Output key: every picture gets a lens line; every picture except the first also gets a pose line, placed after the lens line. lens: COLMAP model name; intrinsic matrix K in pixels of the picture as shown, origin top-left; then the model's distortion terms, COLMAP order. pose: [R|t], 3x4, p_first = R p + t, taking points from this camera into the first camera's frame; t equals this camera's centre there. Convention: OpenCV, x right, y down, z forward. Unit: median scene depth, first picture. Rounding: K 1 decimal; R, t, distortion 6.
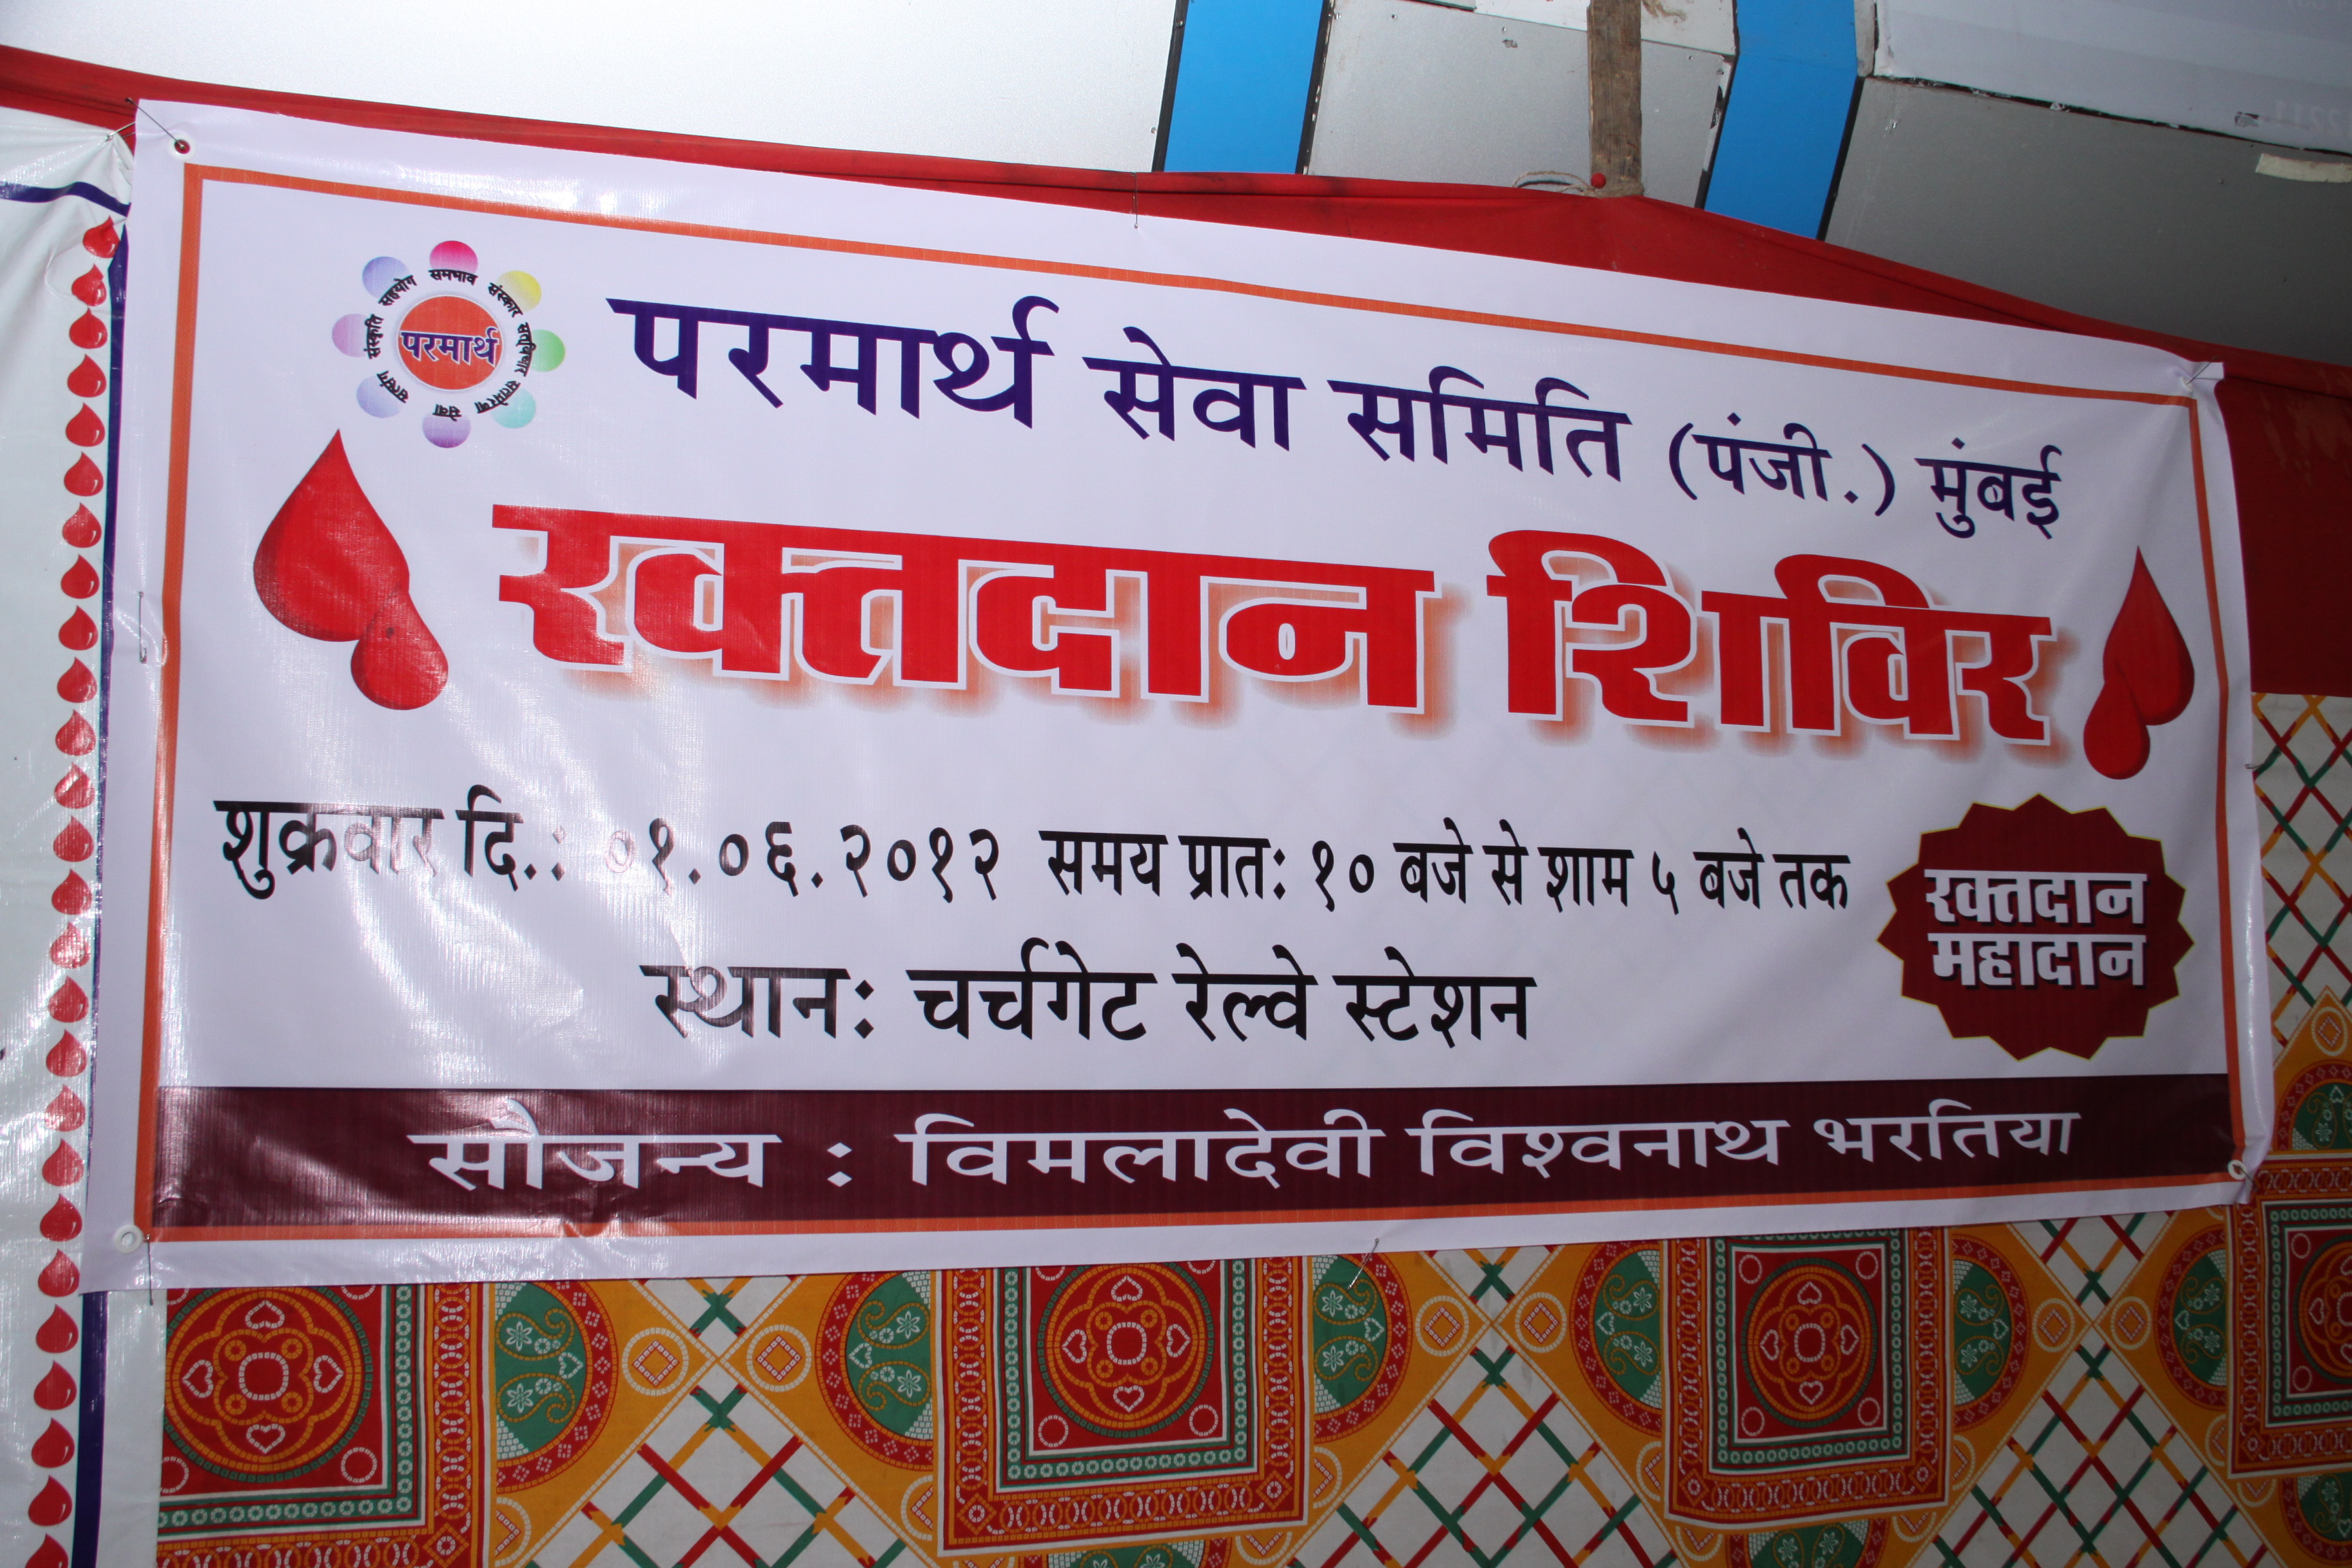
lens RADIAL K [[2090.1, 0, 1181.9], [0, 2090.1, 835.7], [0, 0, 1]] dist [-0.119241, 0.193361]
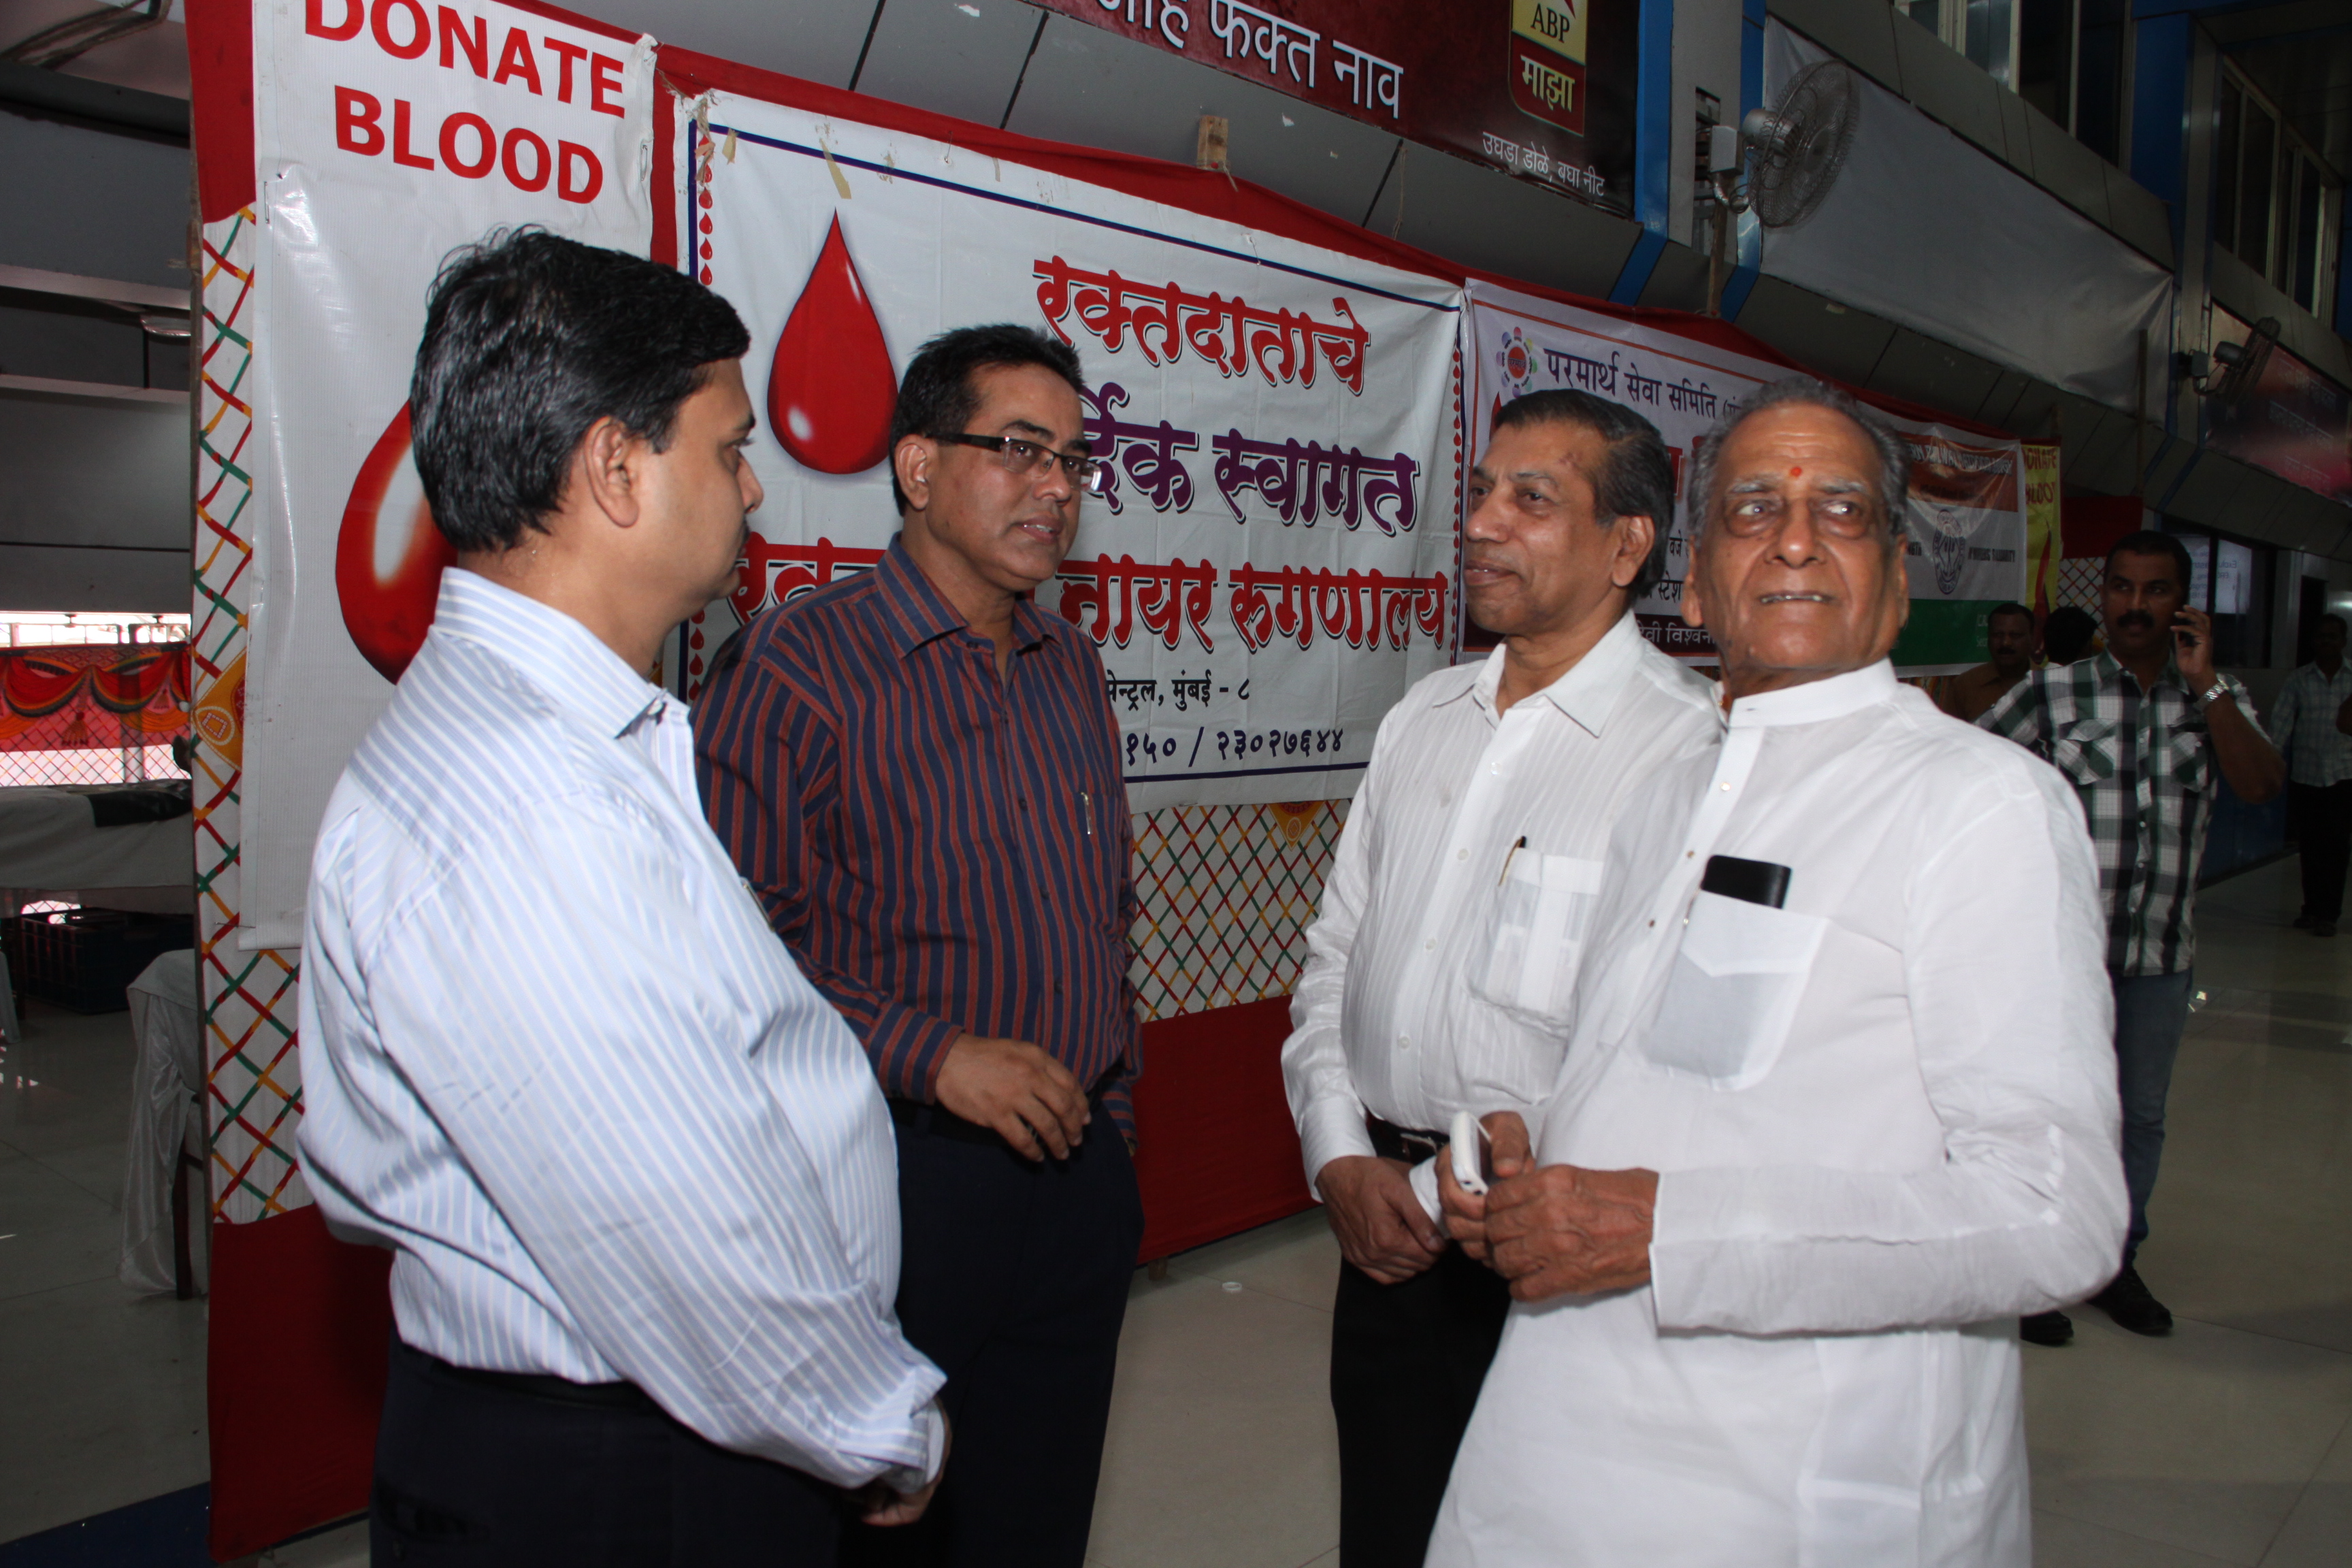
lens RADIAL K [[1860.0, 0, 1213.6], [0, 1860.0, 791.5], [0, 0, 1]] dist [-0.163967, 0.126490]
pose [[0.861212, -0.014412, 0.508042, -1.912163], [-0.100376, 0.975087, 0.197815, -0.100894], [-0.498235, -0.221355, 0.838310, -1.071765]]
